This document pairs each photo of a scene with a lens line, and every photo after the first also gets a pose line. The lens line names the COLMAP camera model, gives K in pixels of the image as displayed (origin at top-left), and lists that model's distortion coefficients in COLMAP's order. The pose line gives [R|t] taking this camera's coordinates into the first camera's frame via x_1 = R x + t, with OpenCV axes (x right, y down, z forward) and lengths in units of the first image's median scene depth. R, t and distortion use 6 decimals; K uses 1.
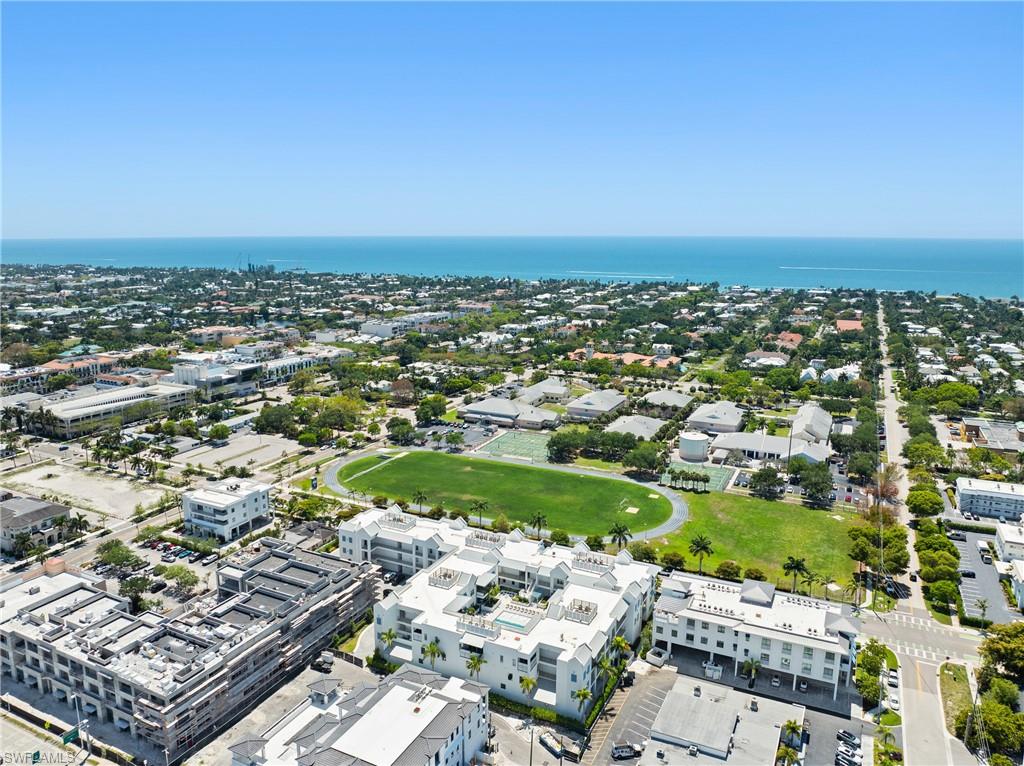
lens RADIAL K [[705.3, 0, 511.8], [0, 705.3, 382.6], [0, 0, 1]] dist [-0.039630, 0.010433]
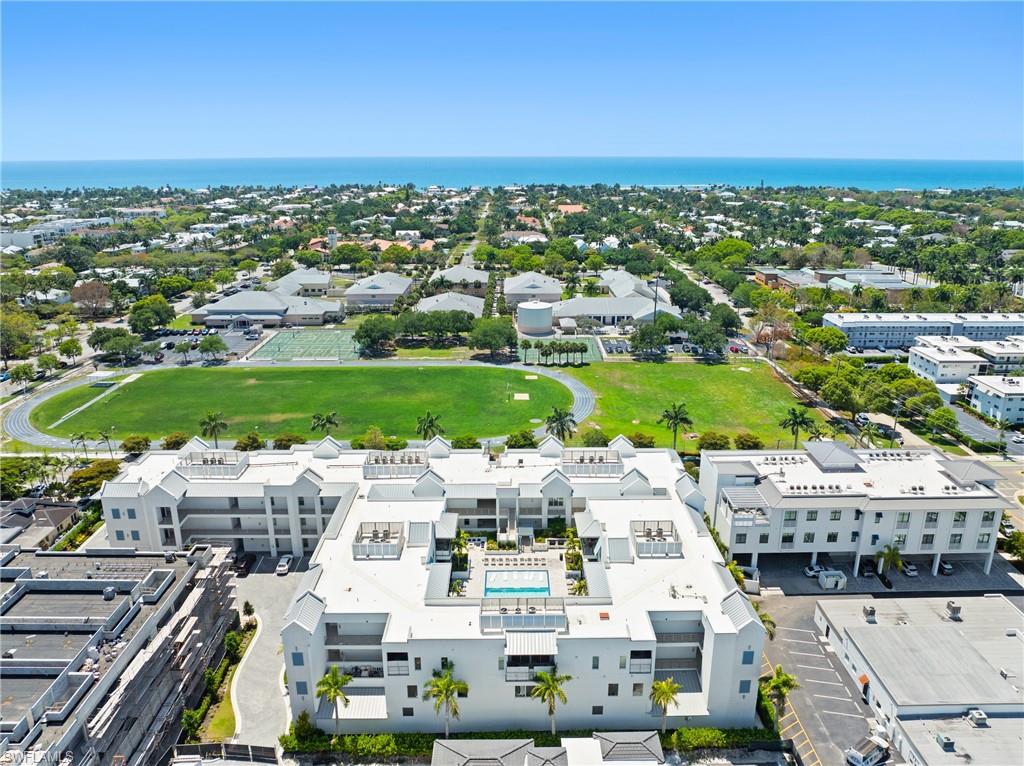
lens RADIAL K [[705.3, 0, 513.9], [0, 705.3, 380.8], [0, 0, 1]] dist [-0.039630, 0.010433]
pose [[0.891869, -0.136015, 0.431357, -0.145278], [0.089992, 0.988007, 0.125470, 0.067566], [-0.443250, -0.073084, 0.893414, 0.325641]]
